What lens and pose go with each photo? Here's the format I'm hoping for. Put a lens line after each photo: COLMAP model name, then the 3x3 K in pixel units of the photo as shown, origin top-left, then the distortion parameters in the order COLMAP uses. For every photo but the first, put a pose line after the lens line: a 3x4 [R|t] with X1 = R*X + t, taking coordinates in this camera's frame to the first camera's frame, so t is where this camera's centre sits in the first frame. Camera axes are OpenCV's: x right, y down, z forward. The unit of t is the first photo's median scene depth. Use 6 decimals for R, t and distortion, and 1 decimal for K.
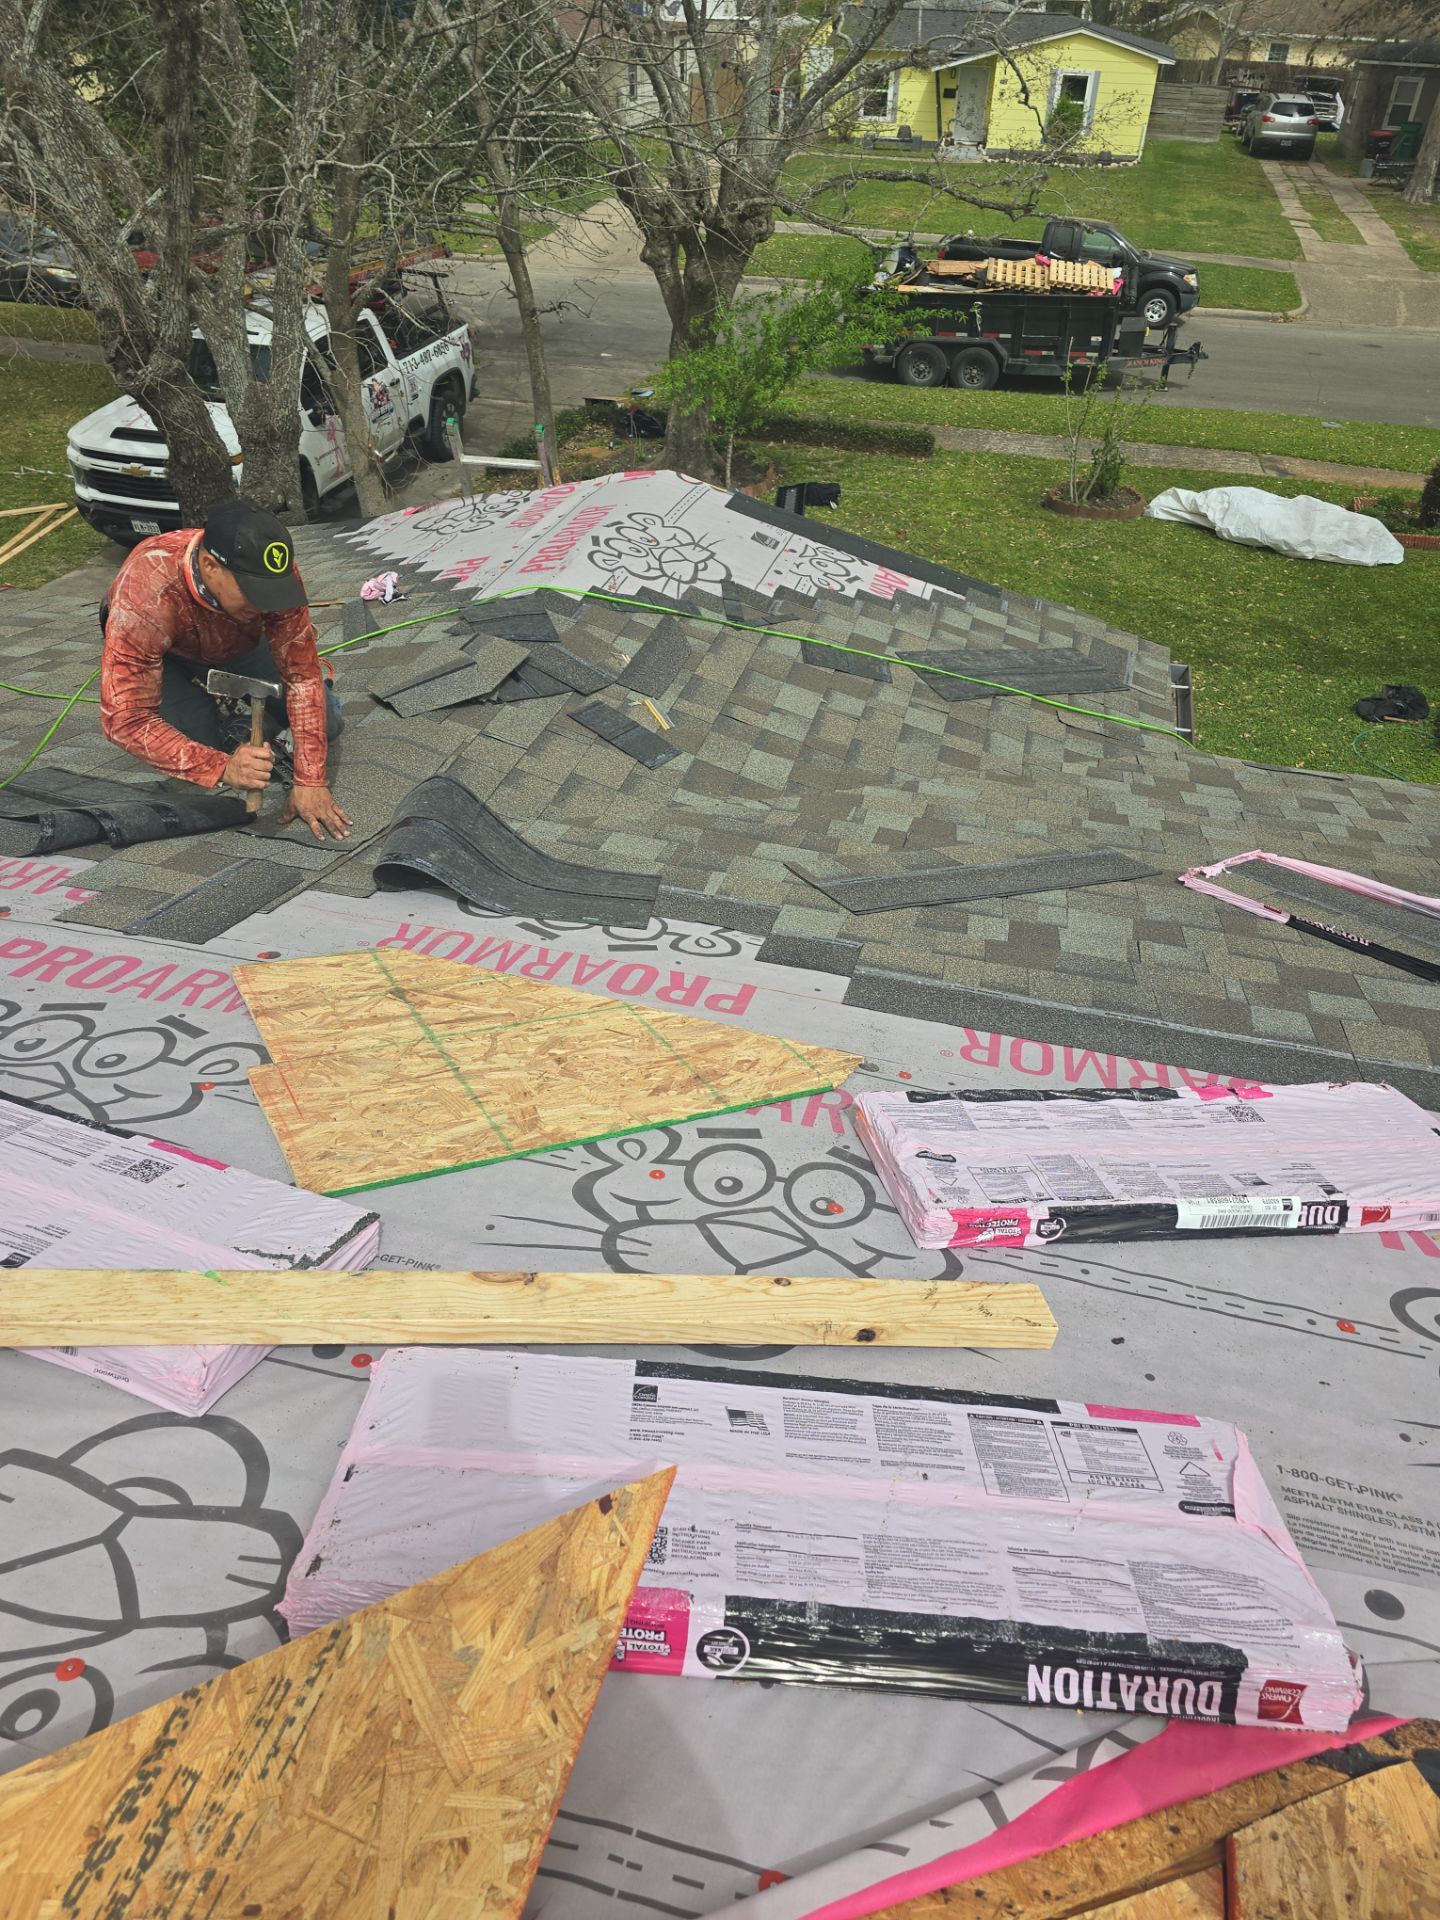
lens RADIAL K [[1285.2, 0, 720.0], [0, 1285.2, 960.0], [0, 0, 1]] dist [0.046946, -0.038630]
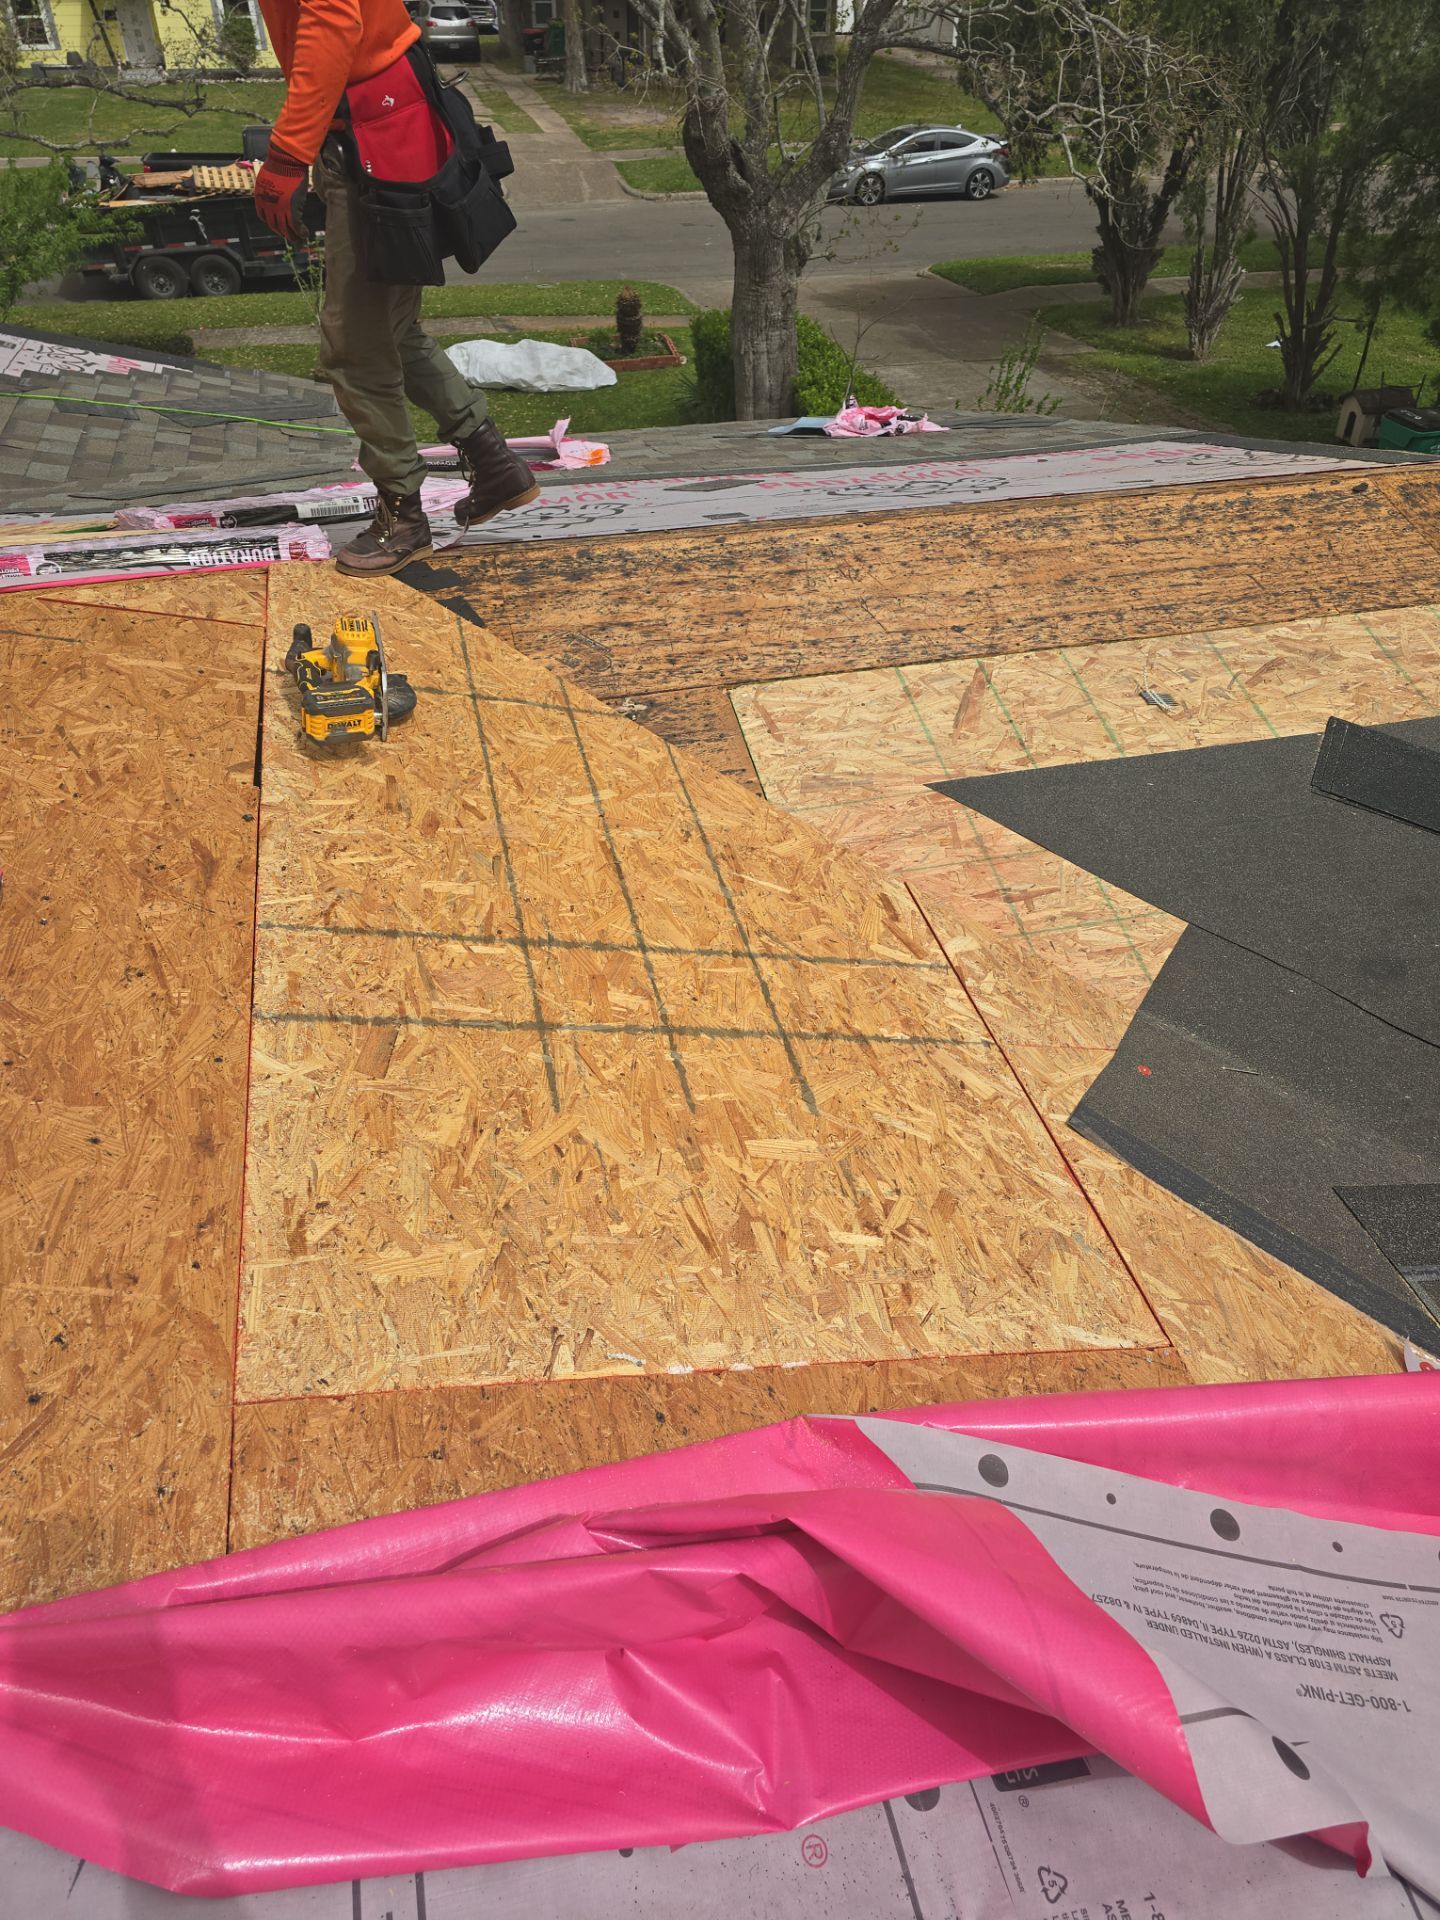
lens RADIAL K [[1257.9, 0, 710.3], [0, 1257.9, 979.1], [0, 0, 1]] dist [0.068057, -0.055203]
pose [[0.877771, -0.322060, 0.354676, -0.000148], [0.301636, 0.946688, 0.113126, 0.080112], [-0.372201, 0.007684, 0.928121, -0.093789]]
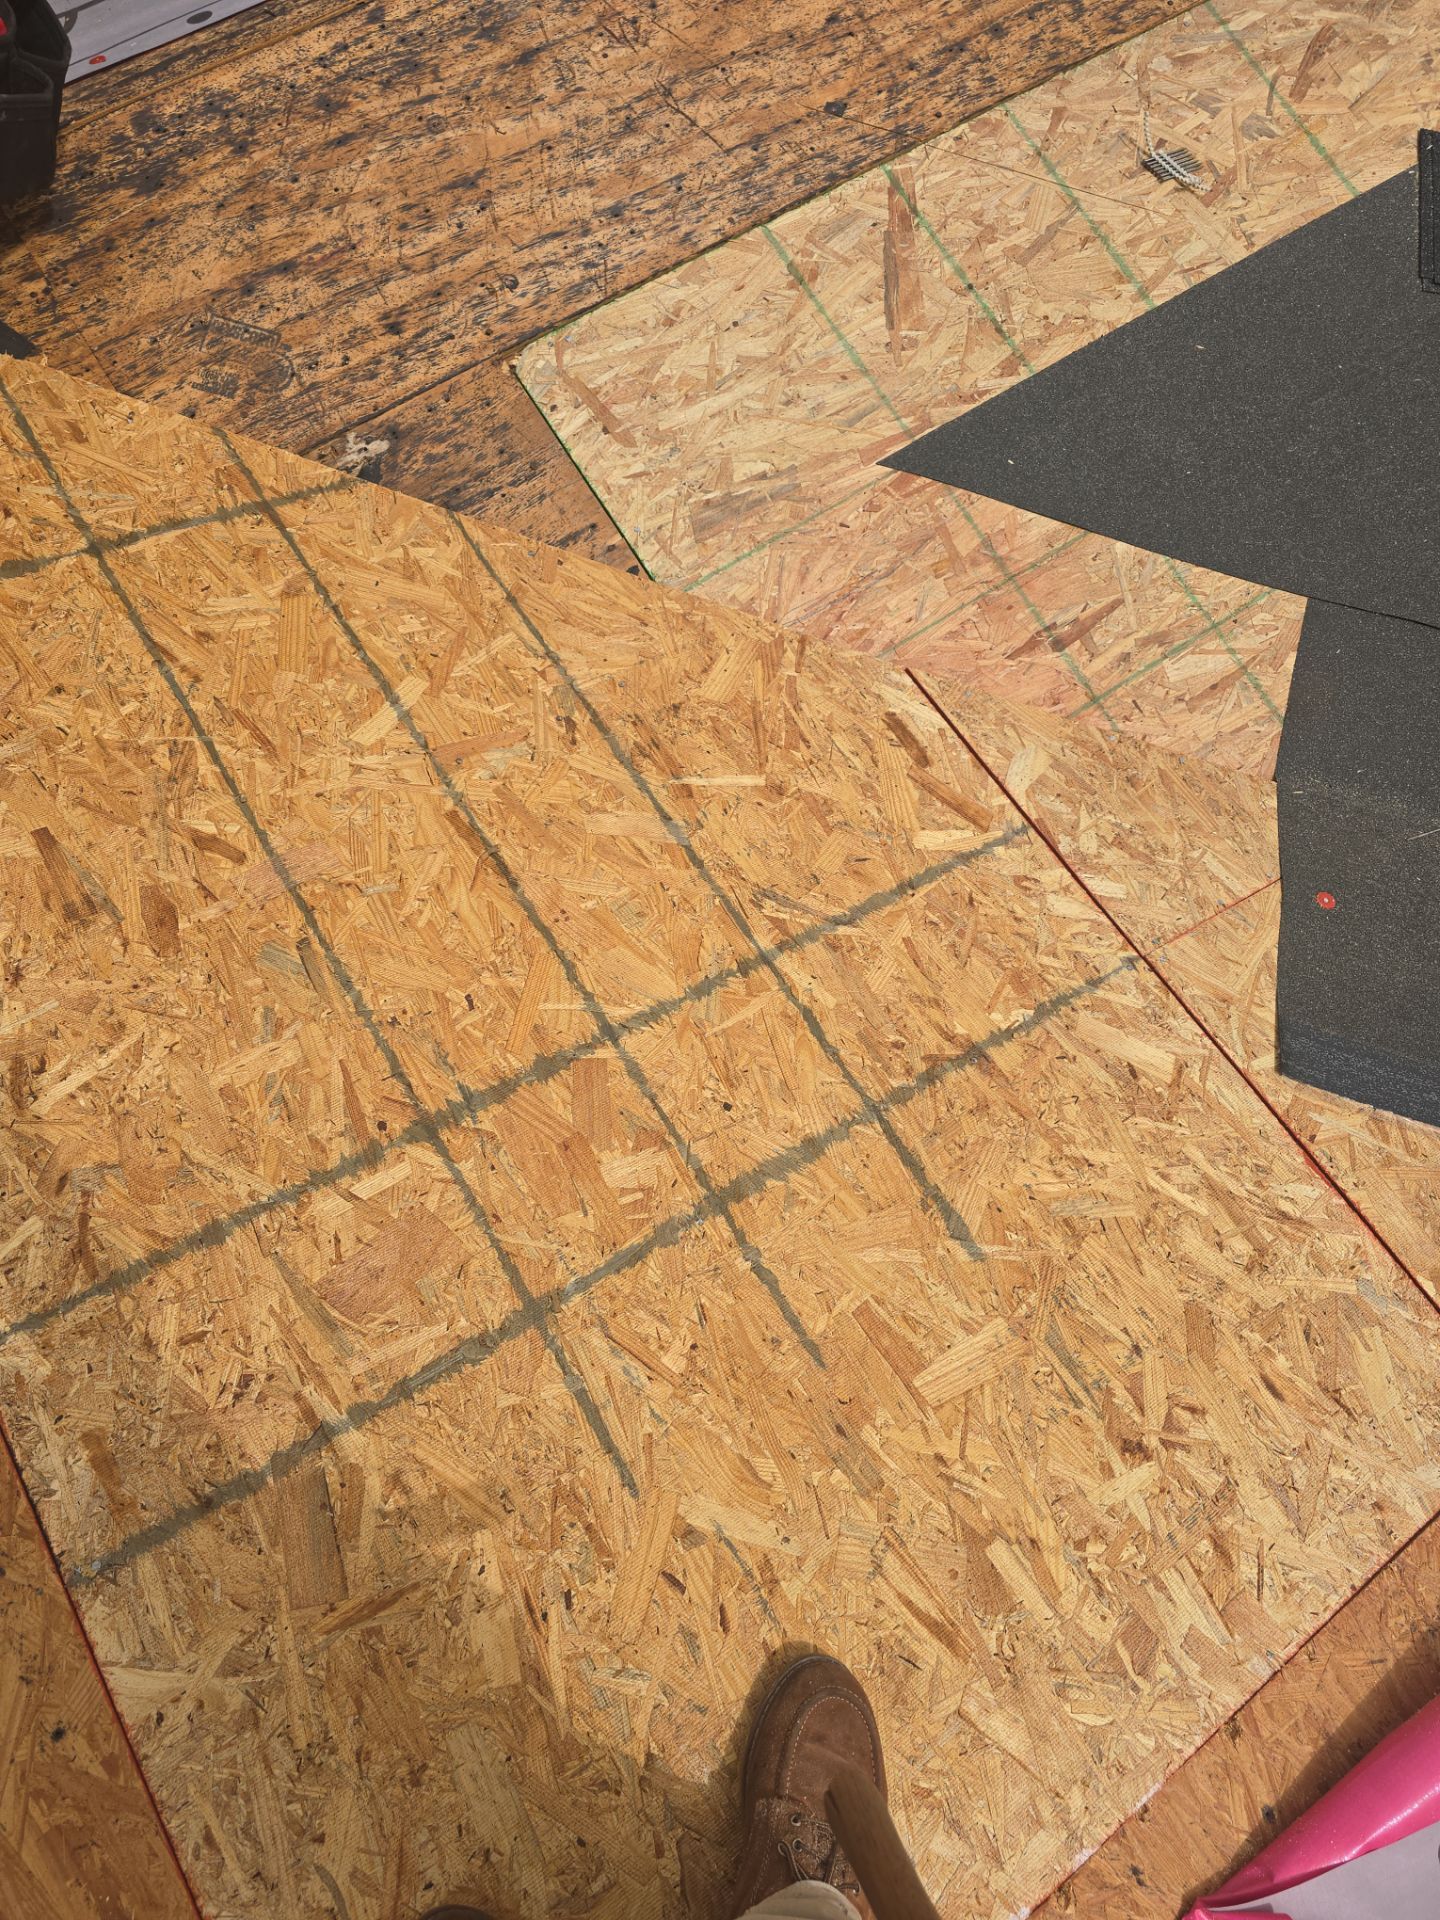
lens RADIAL K [[1285.2, 0, 720.0], [0, 1285.2, 960.0], [0, 0, 1]] dist [0.046946, -0.038630]
pose [[0.669624, -0.702093, 0.242218, 0.023164], [0.493842, 0.664497, 0.560860, 0.052154], [-0.554729, -0.255948, 0.791686, -0.048720]]
